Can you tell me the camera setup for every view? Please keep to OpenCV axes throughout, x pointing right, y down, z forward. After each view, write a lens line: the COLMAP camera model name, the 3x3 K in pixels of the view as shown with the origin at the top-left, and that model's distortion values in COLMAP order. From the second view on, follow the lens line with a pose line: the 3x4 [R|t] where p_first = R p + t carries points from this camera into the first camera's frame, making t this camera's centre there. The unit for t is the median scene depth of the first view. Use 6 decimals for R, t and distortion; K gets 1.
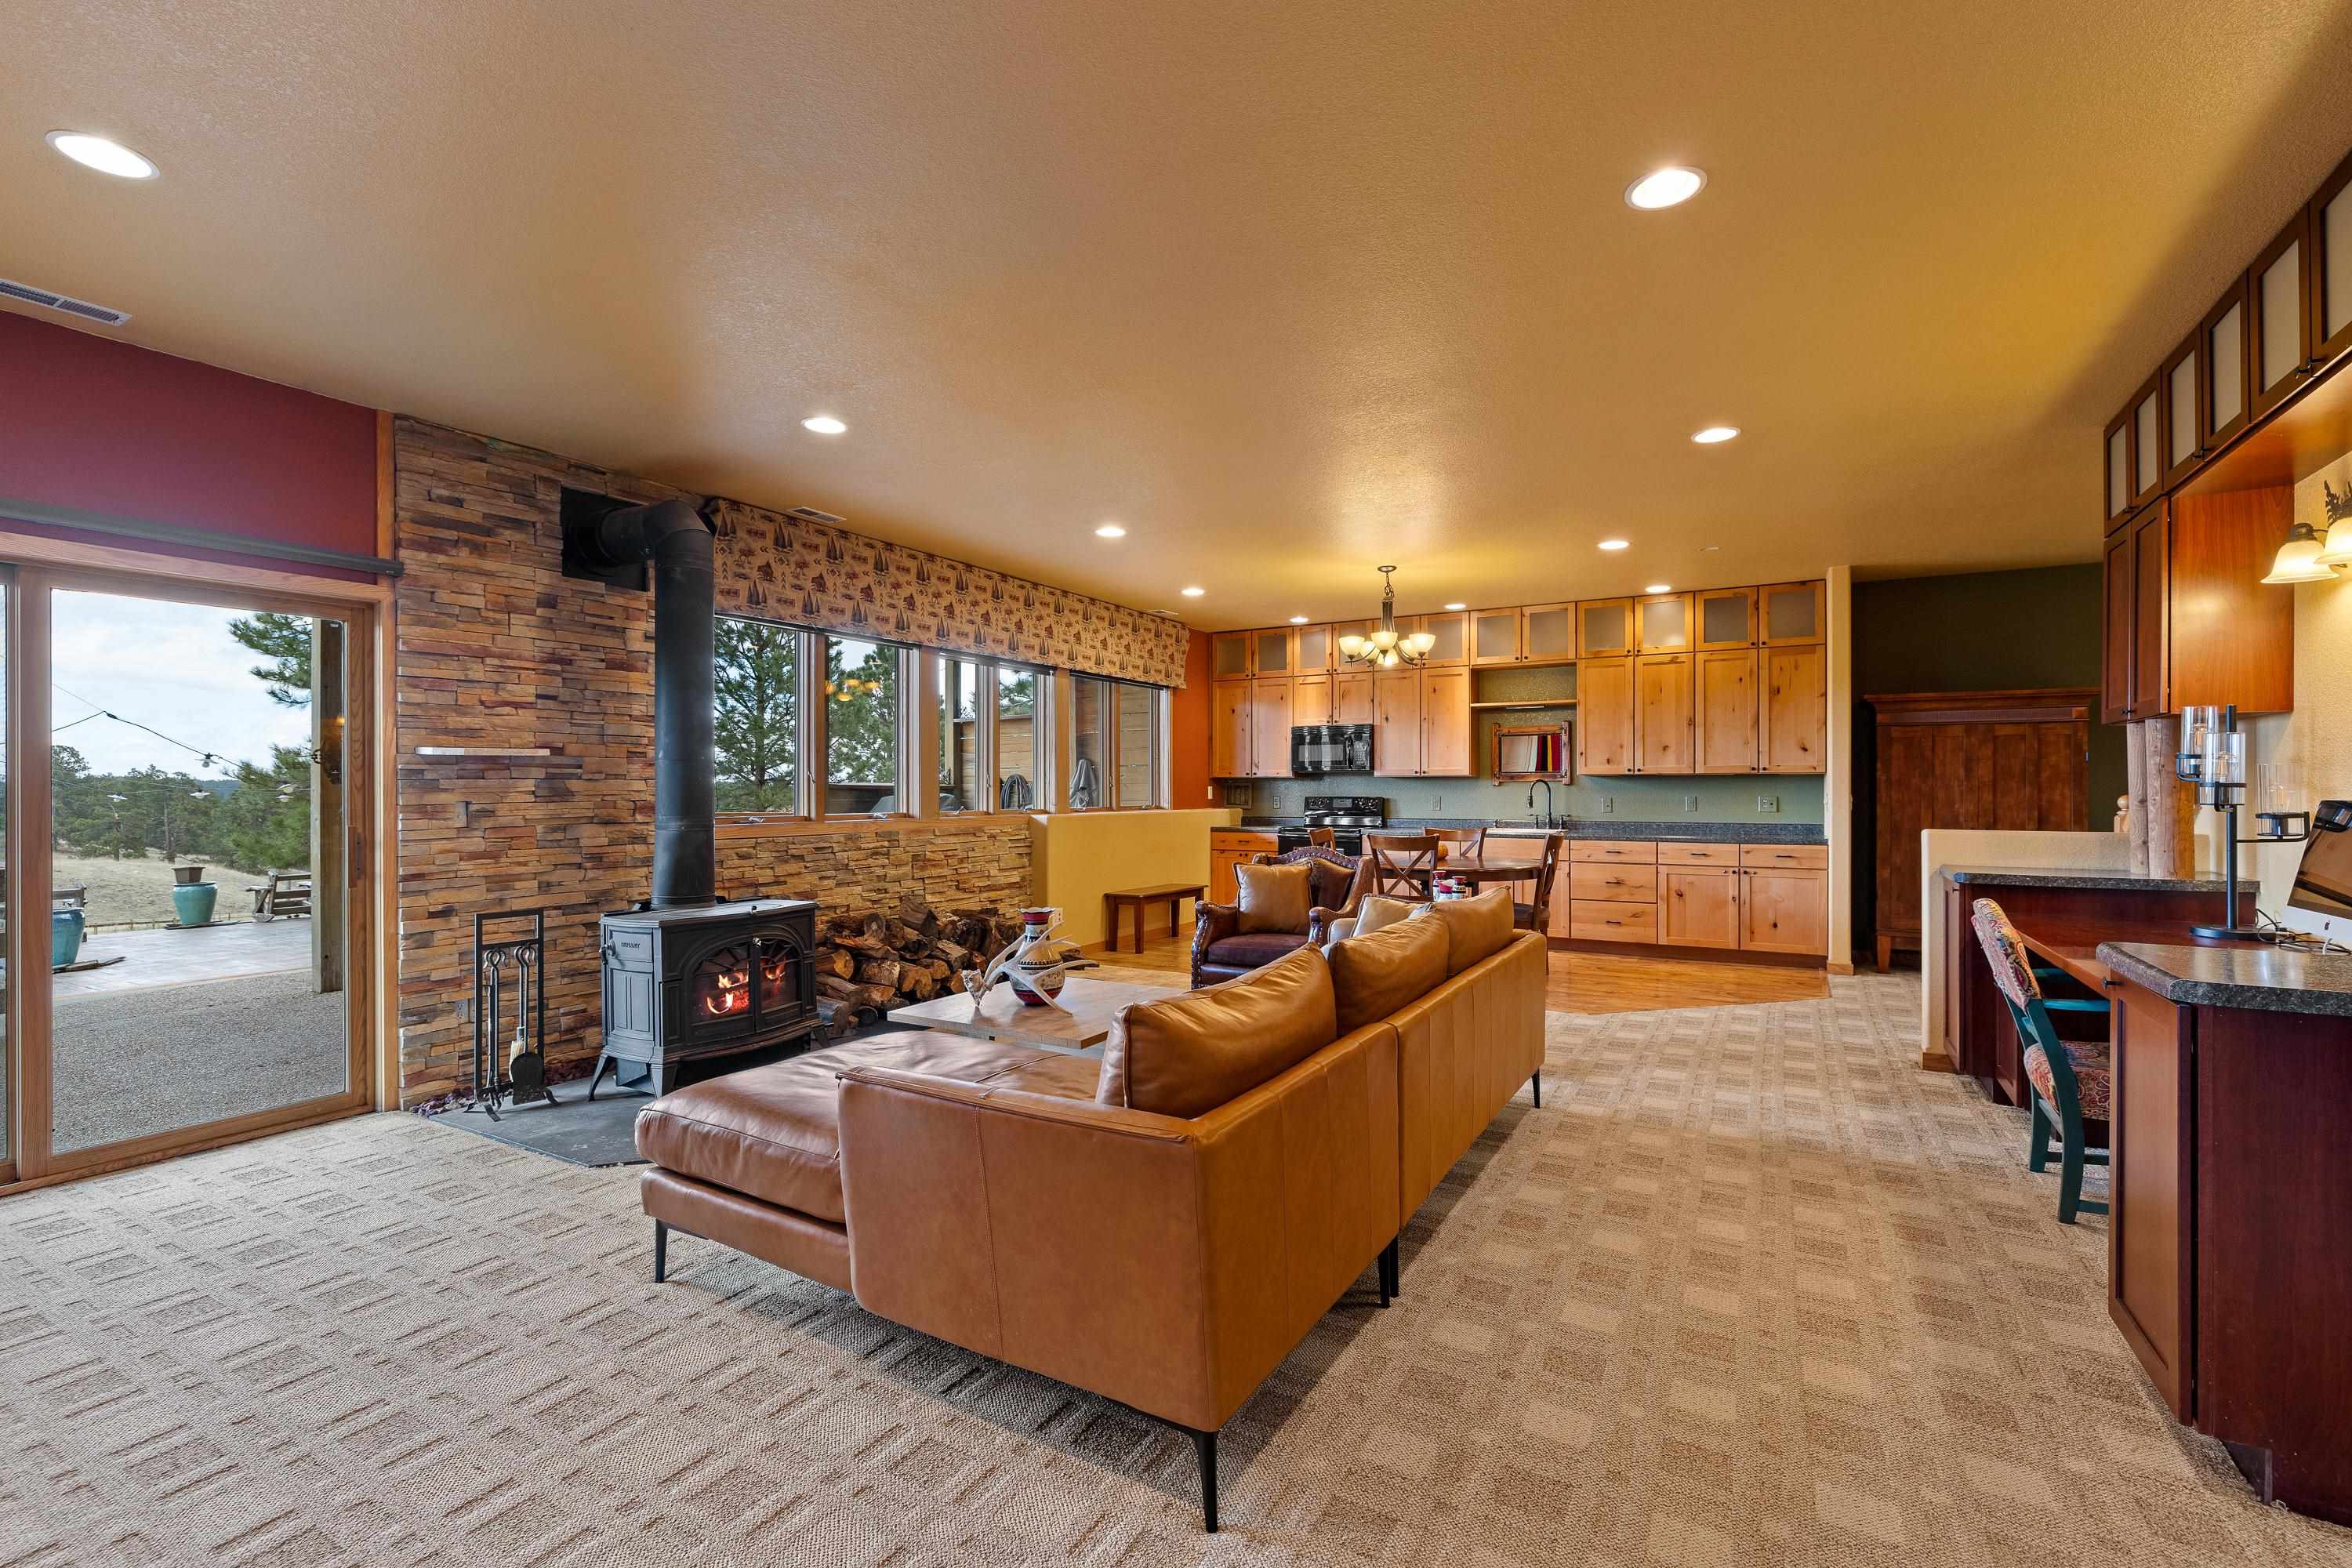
lens RADIAL K [[1027.5, 0, 1168.8], [0, 1027.5, 793.8], [0, 0, 1]] dist [-0.000422, 0.001262]
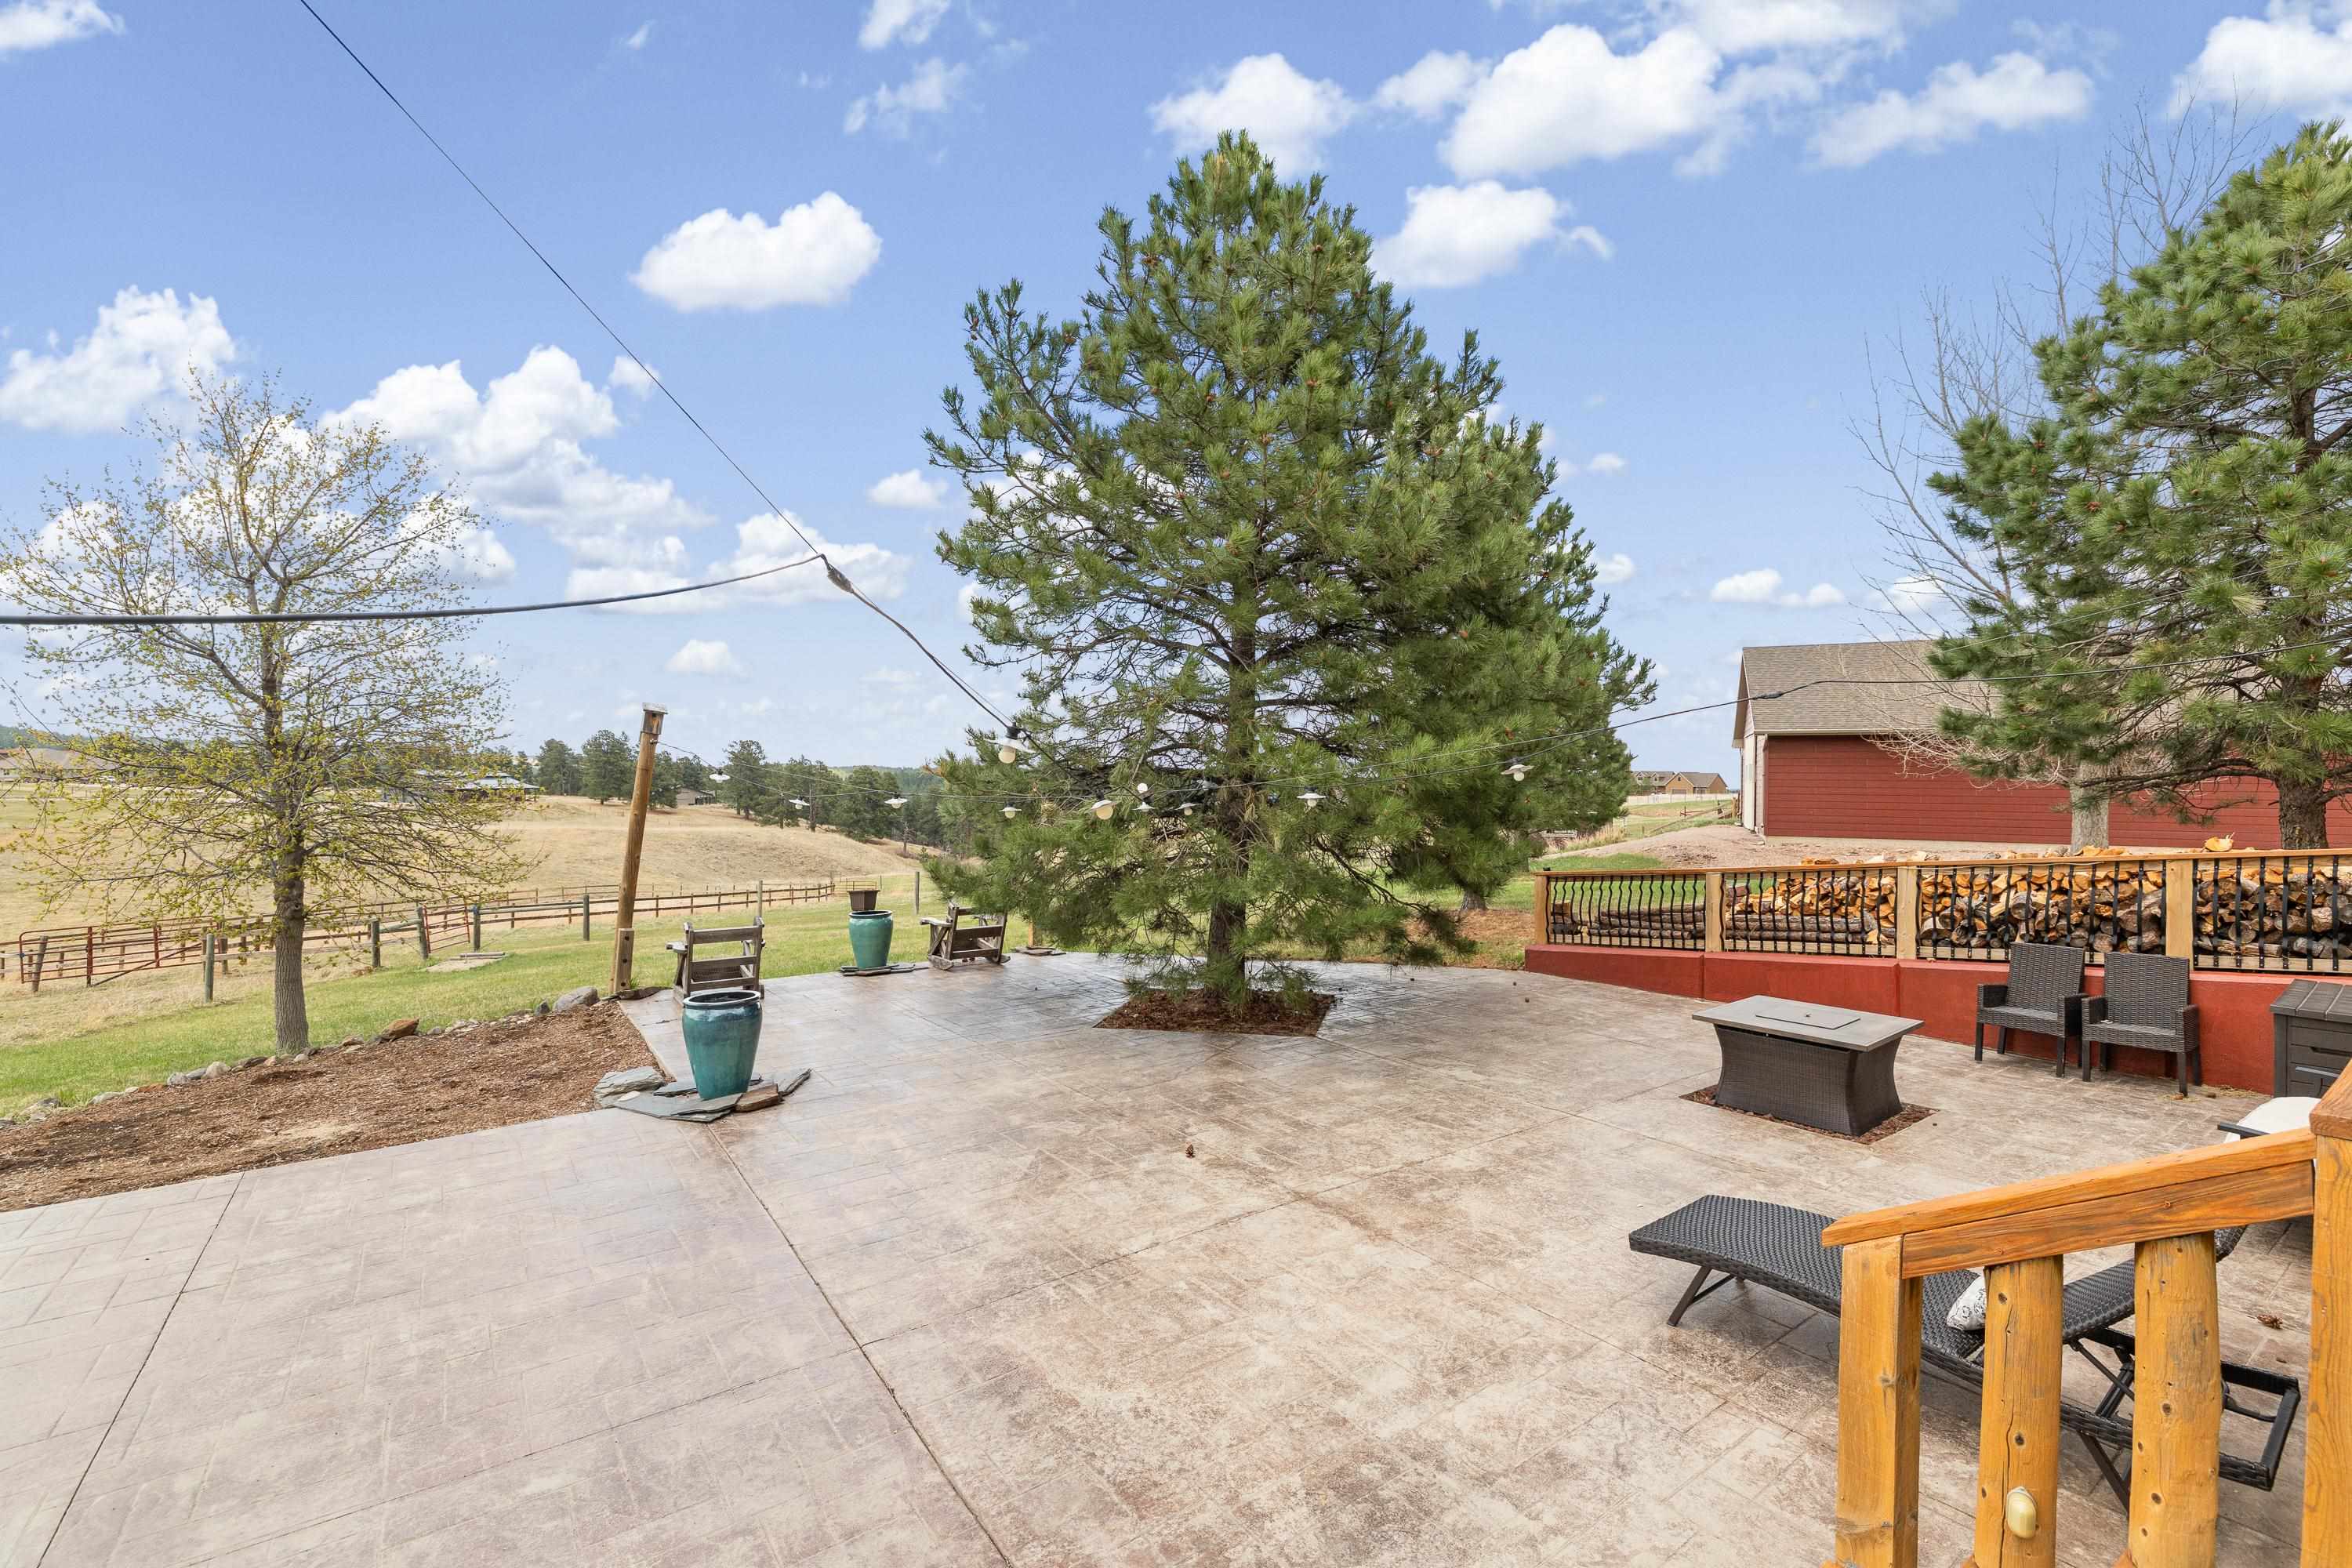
lens RADIAL K [[1027.5, 0, 1170.6], [0, 1027.5, 786.0], [0, 0, 1]] dist [-0.000422, 0.001262]
pose [[0.906836, 0.013853, -0.421256, -0.697004], [-0.013355, 0.999902, 0.004132, -0.019244], [0.421272, 0.001879, 0.906932, 0.660230]]
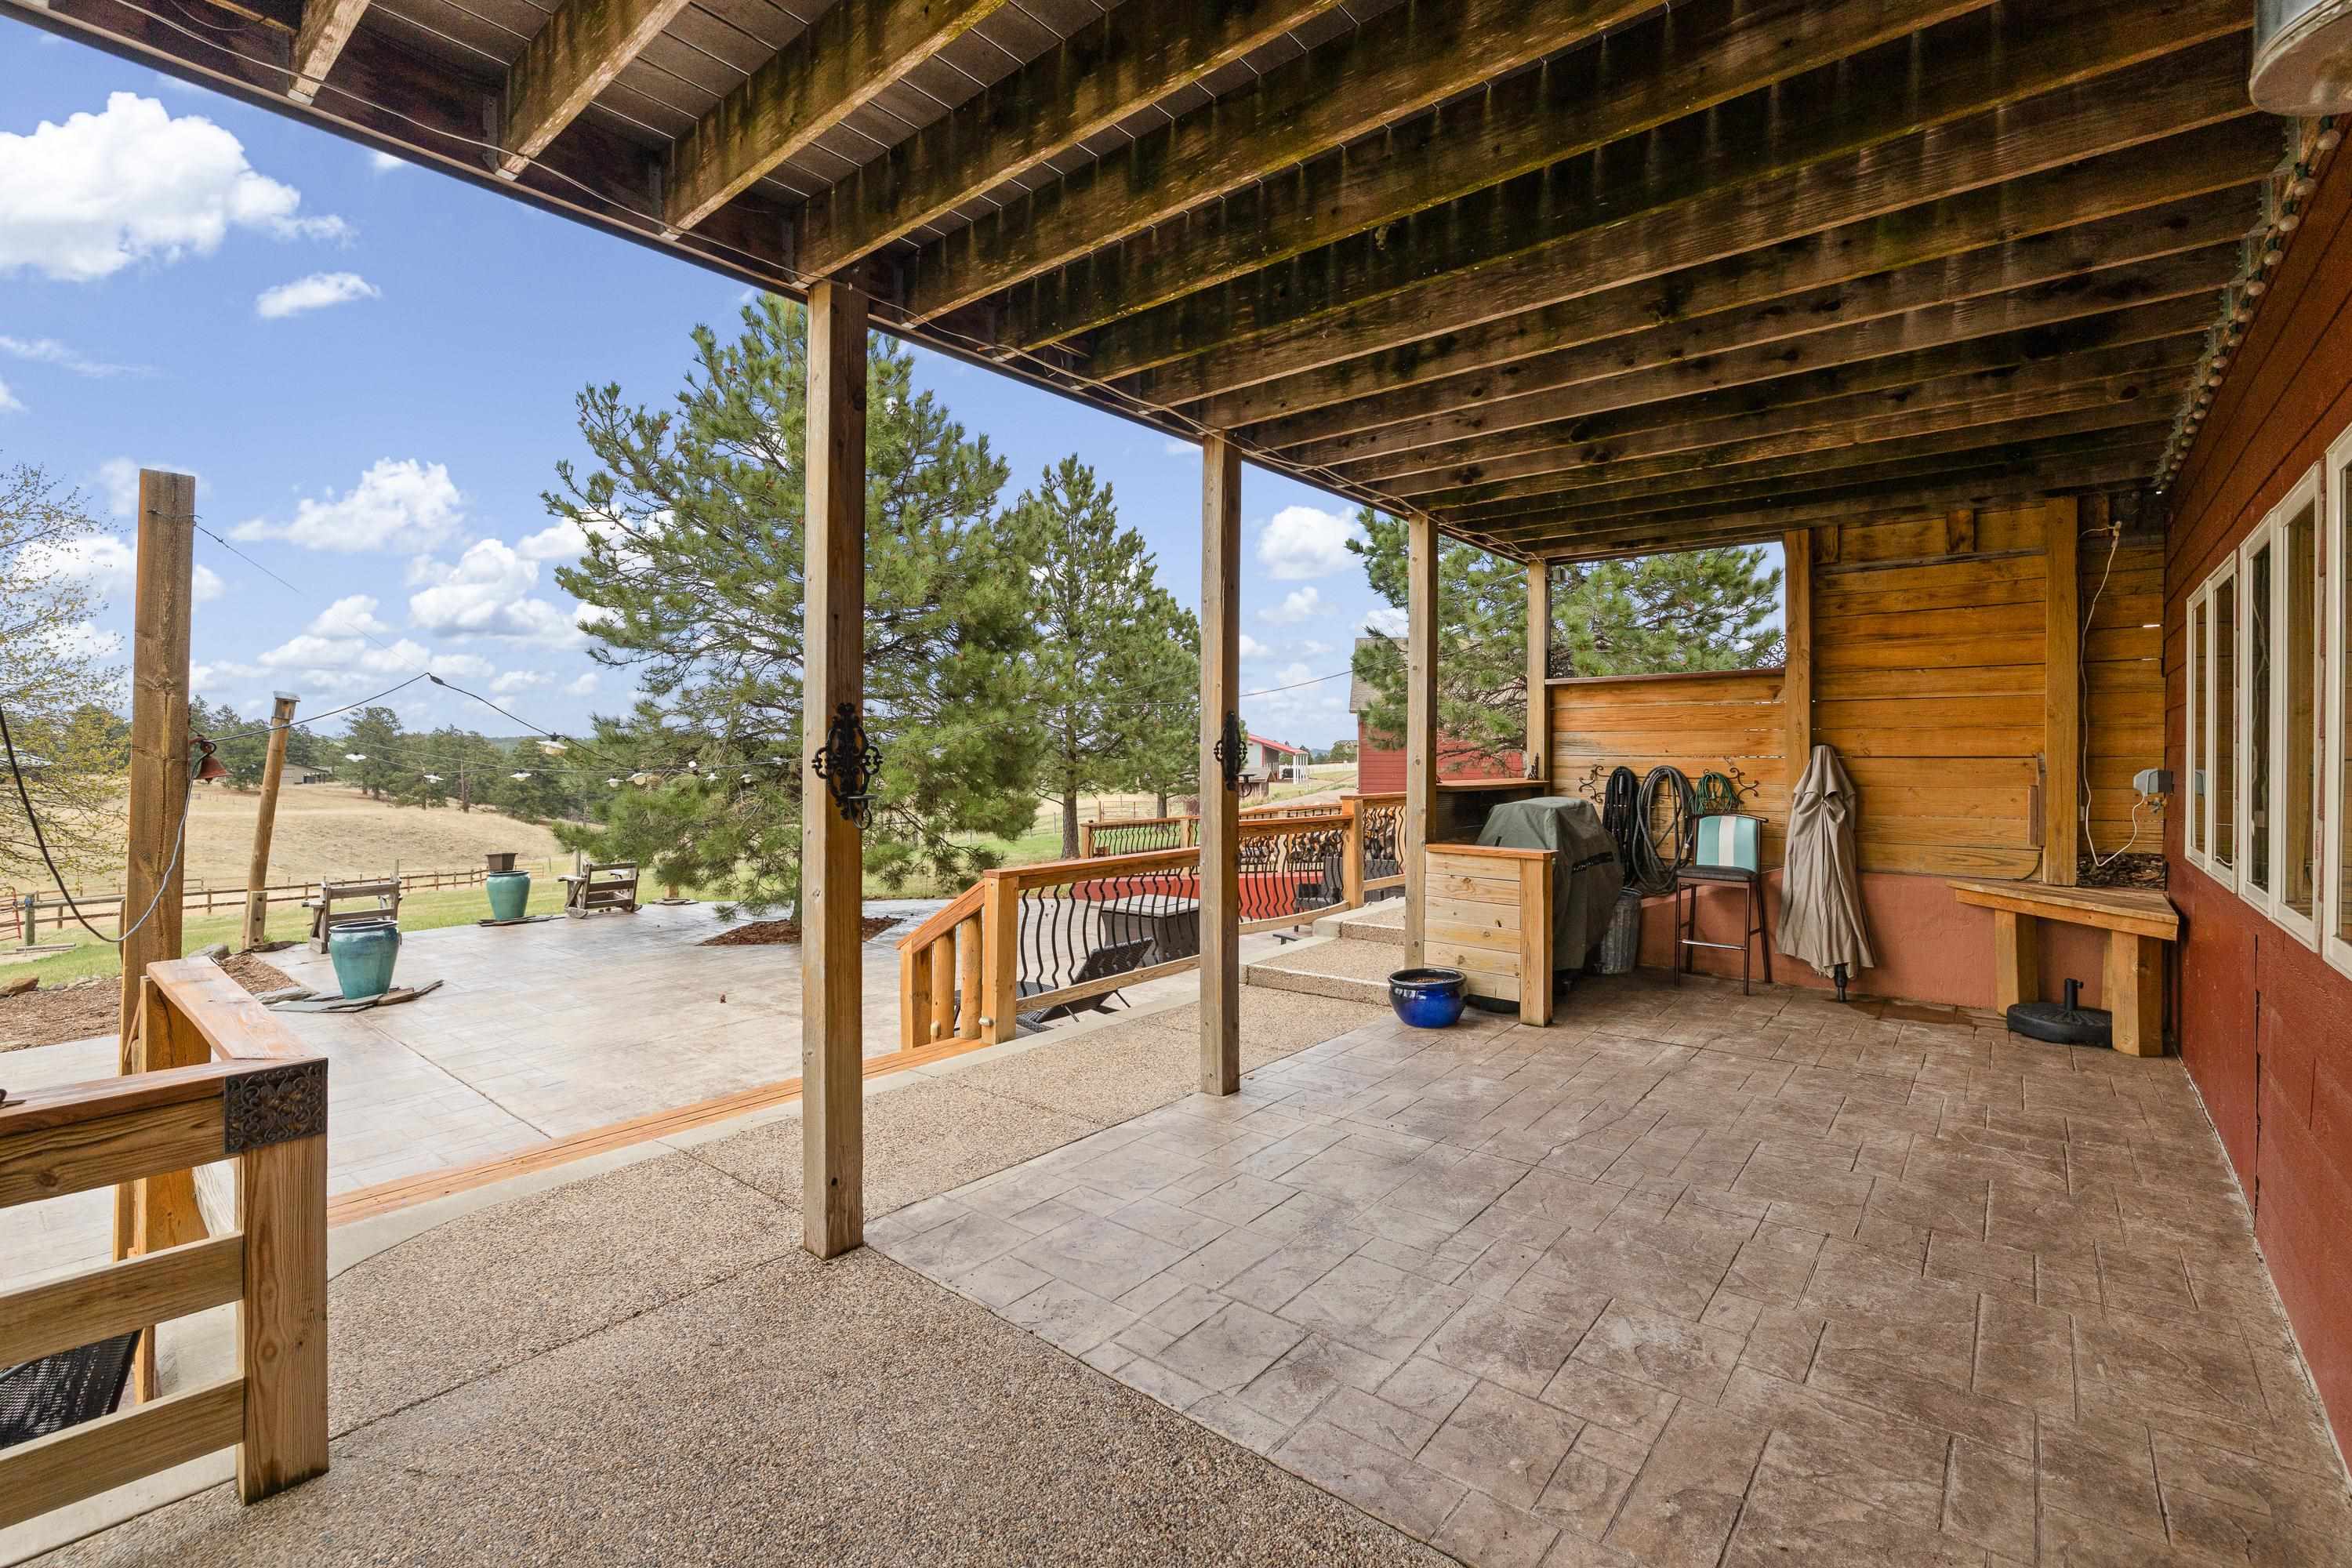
lens RADIAL K [[1027.5, 0, 1183.2], [0, 1027.5, 761.6], [0, 0, 1]] dist [-0.000422, 0.001262]
pose [[0.987150, 0.007796, -0.159609, -0.387695], [-0.006768, 0.999953, 0.006986, -0.027783], [0.159656, -0.005816, 0.987156, 0.367332]]
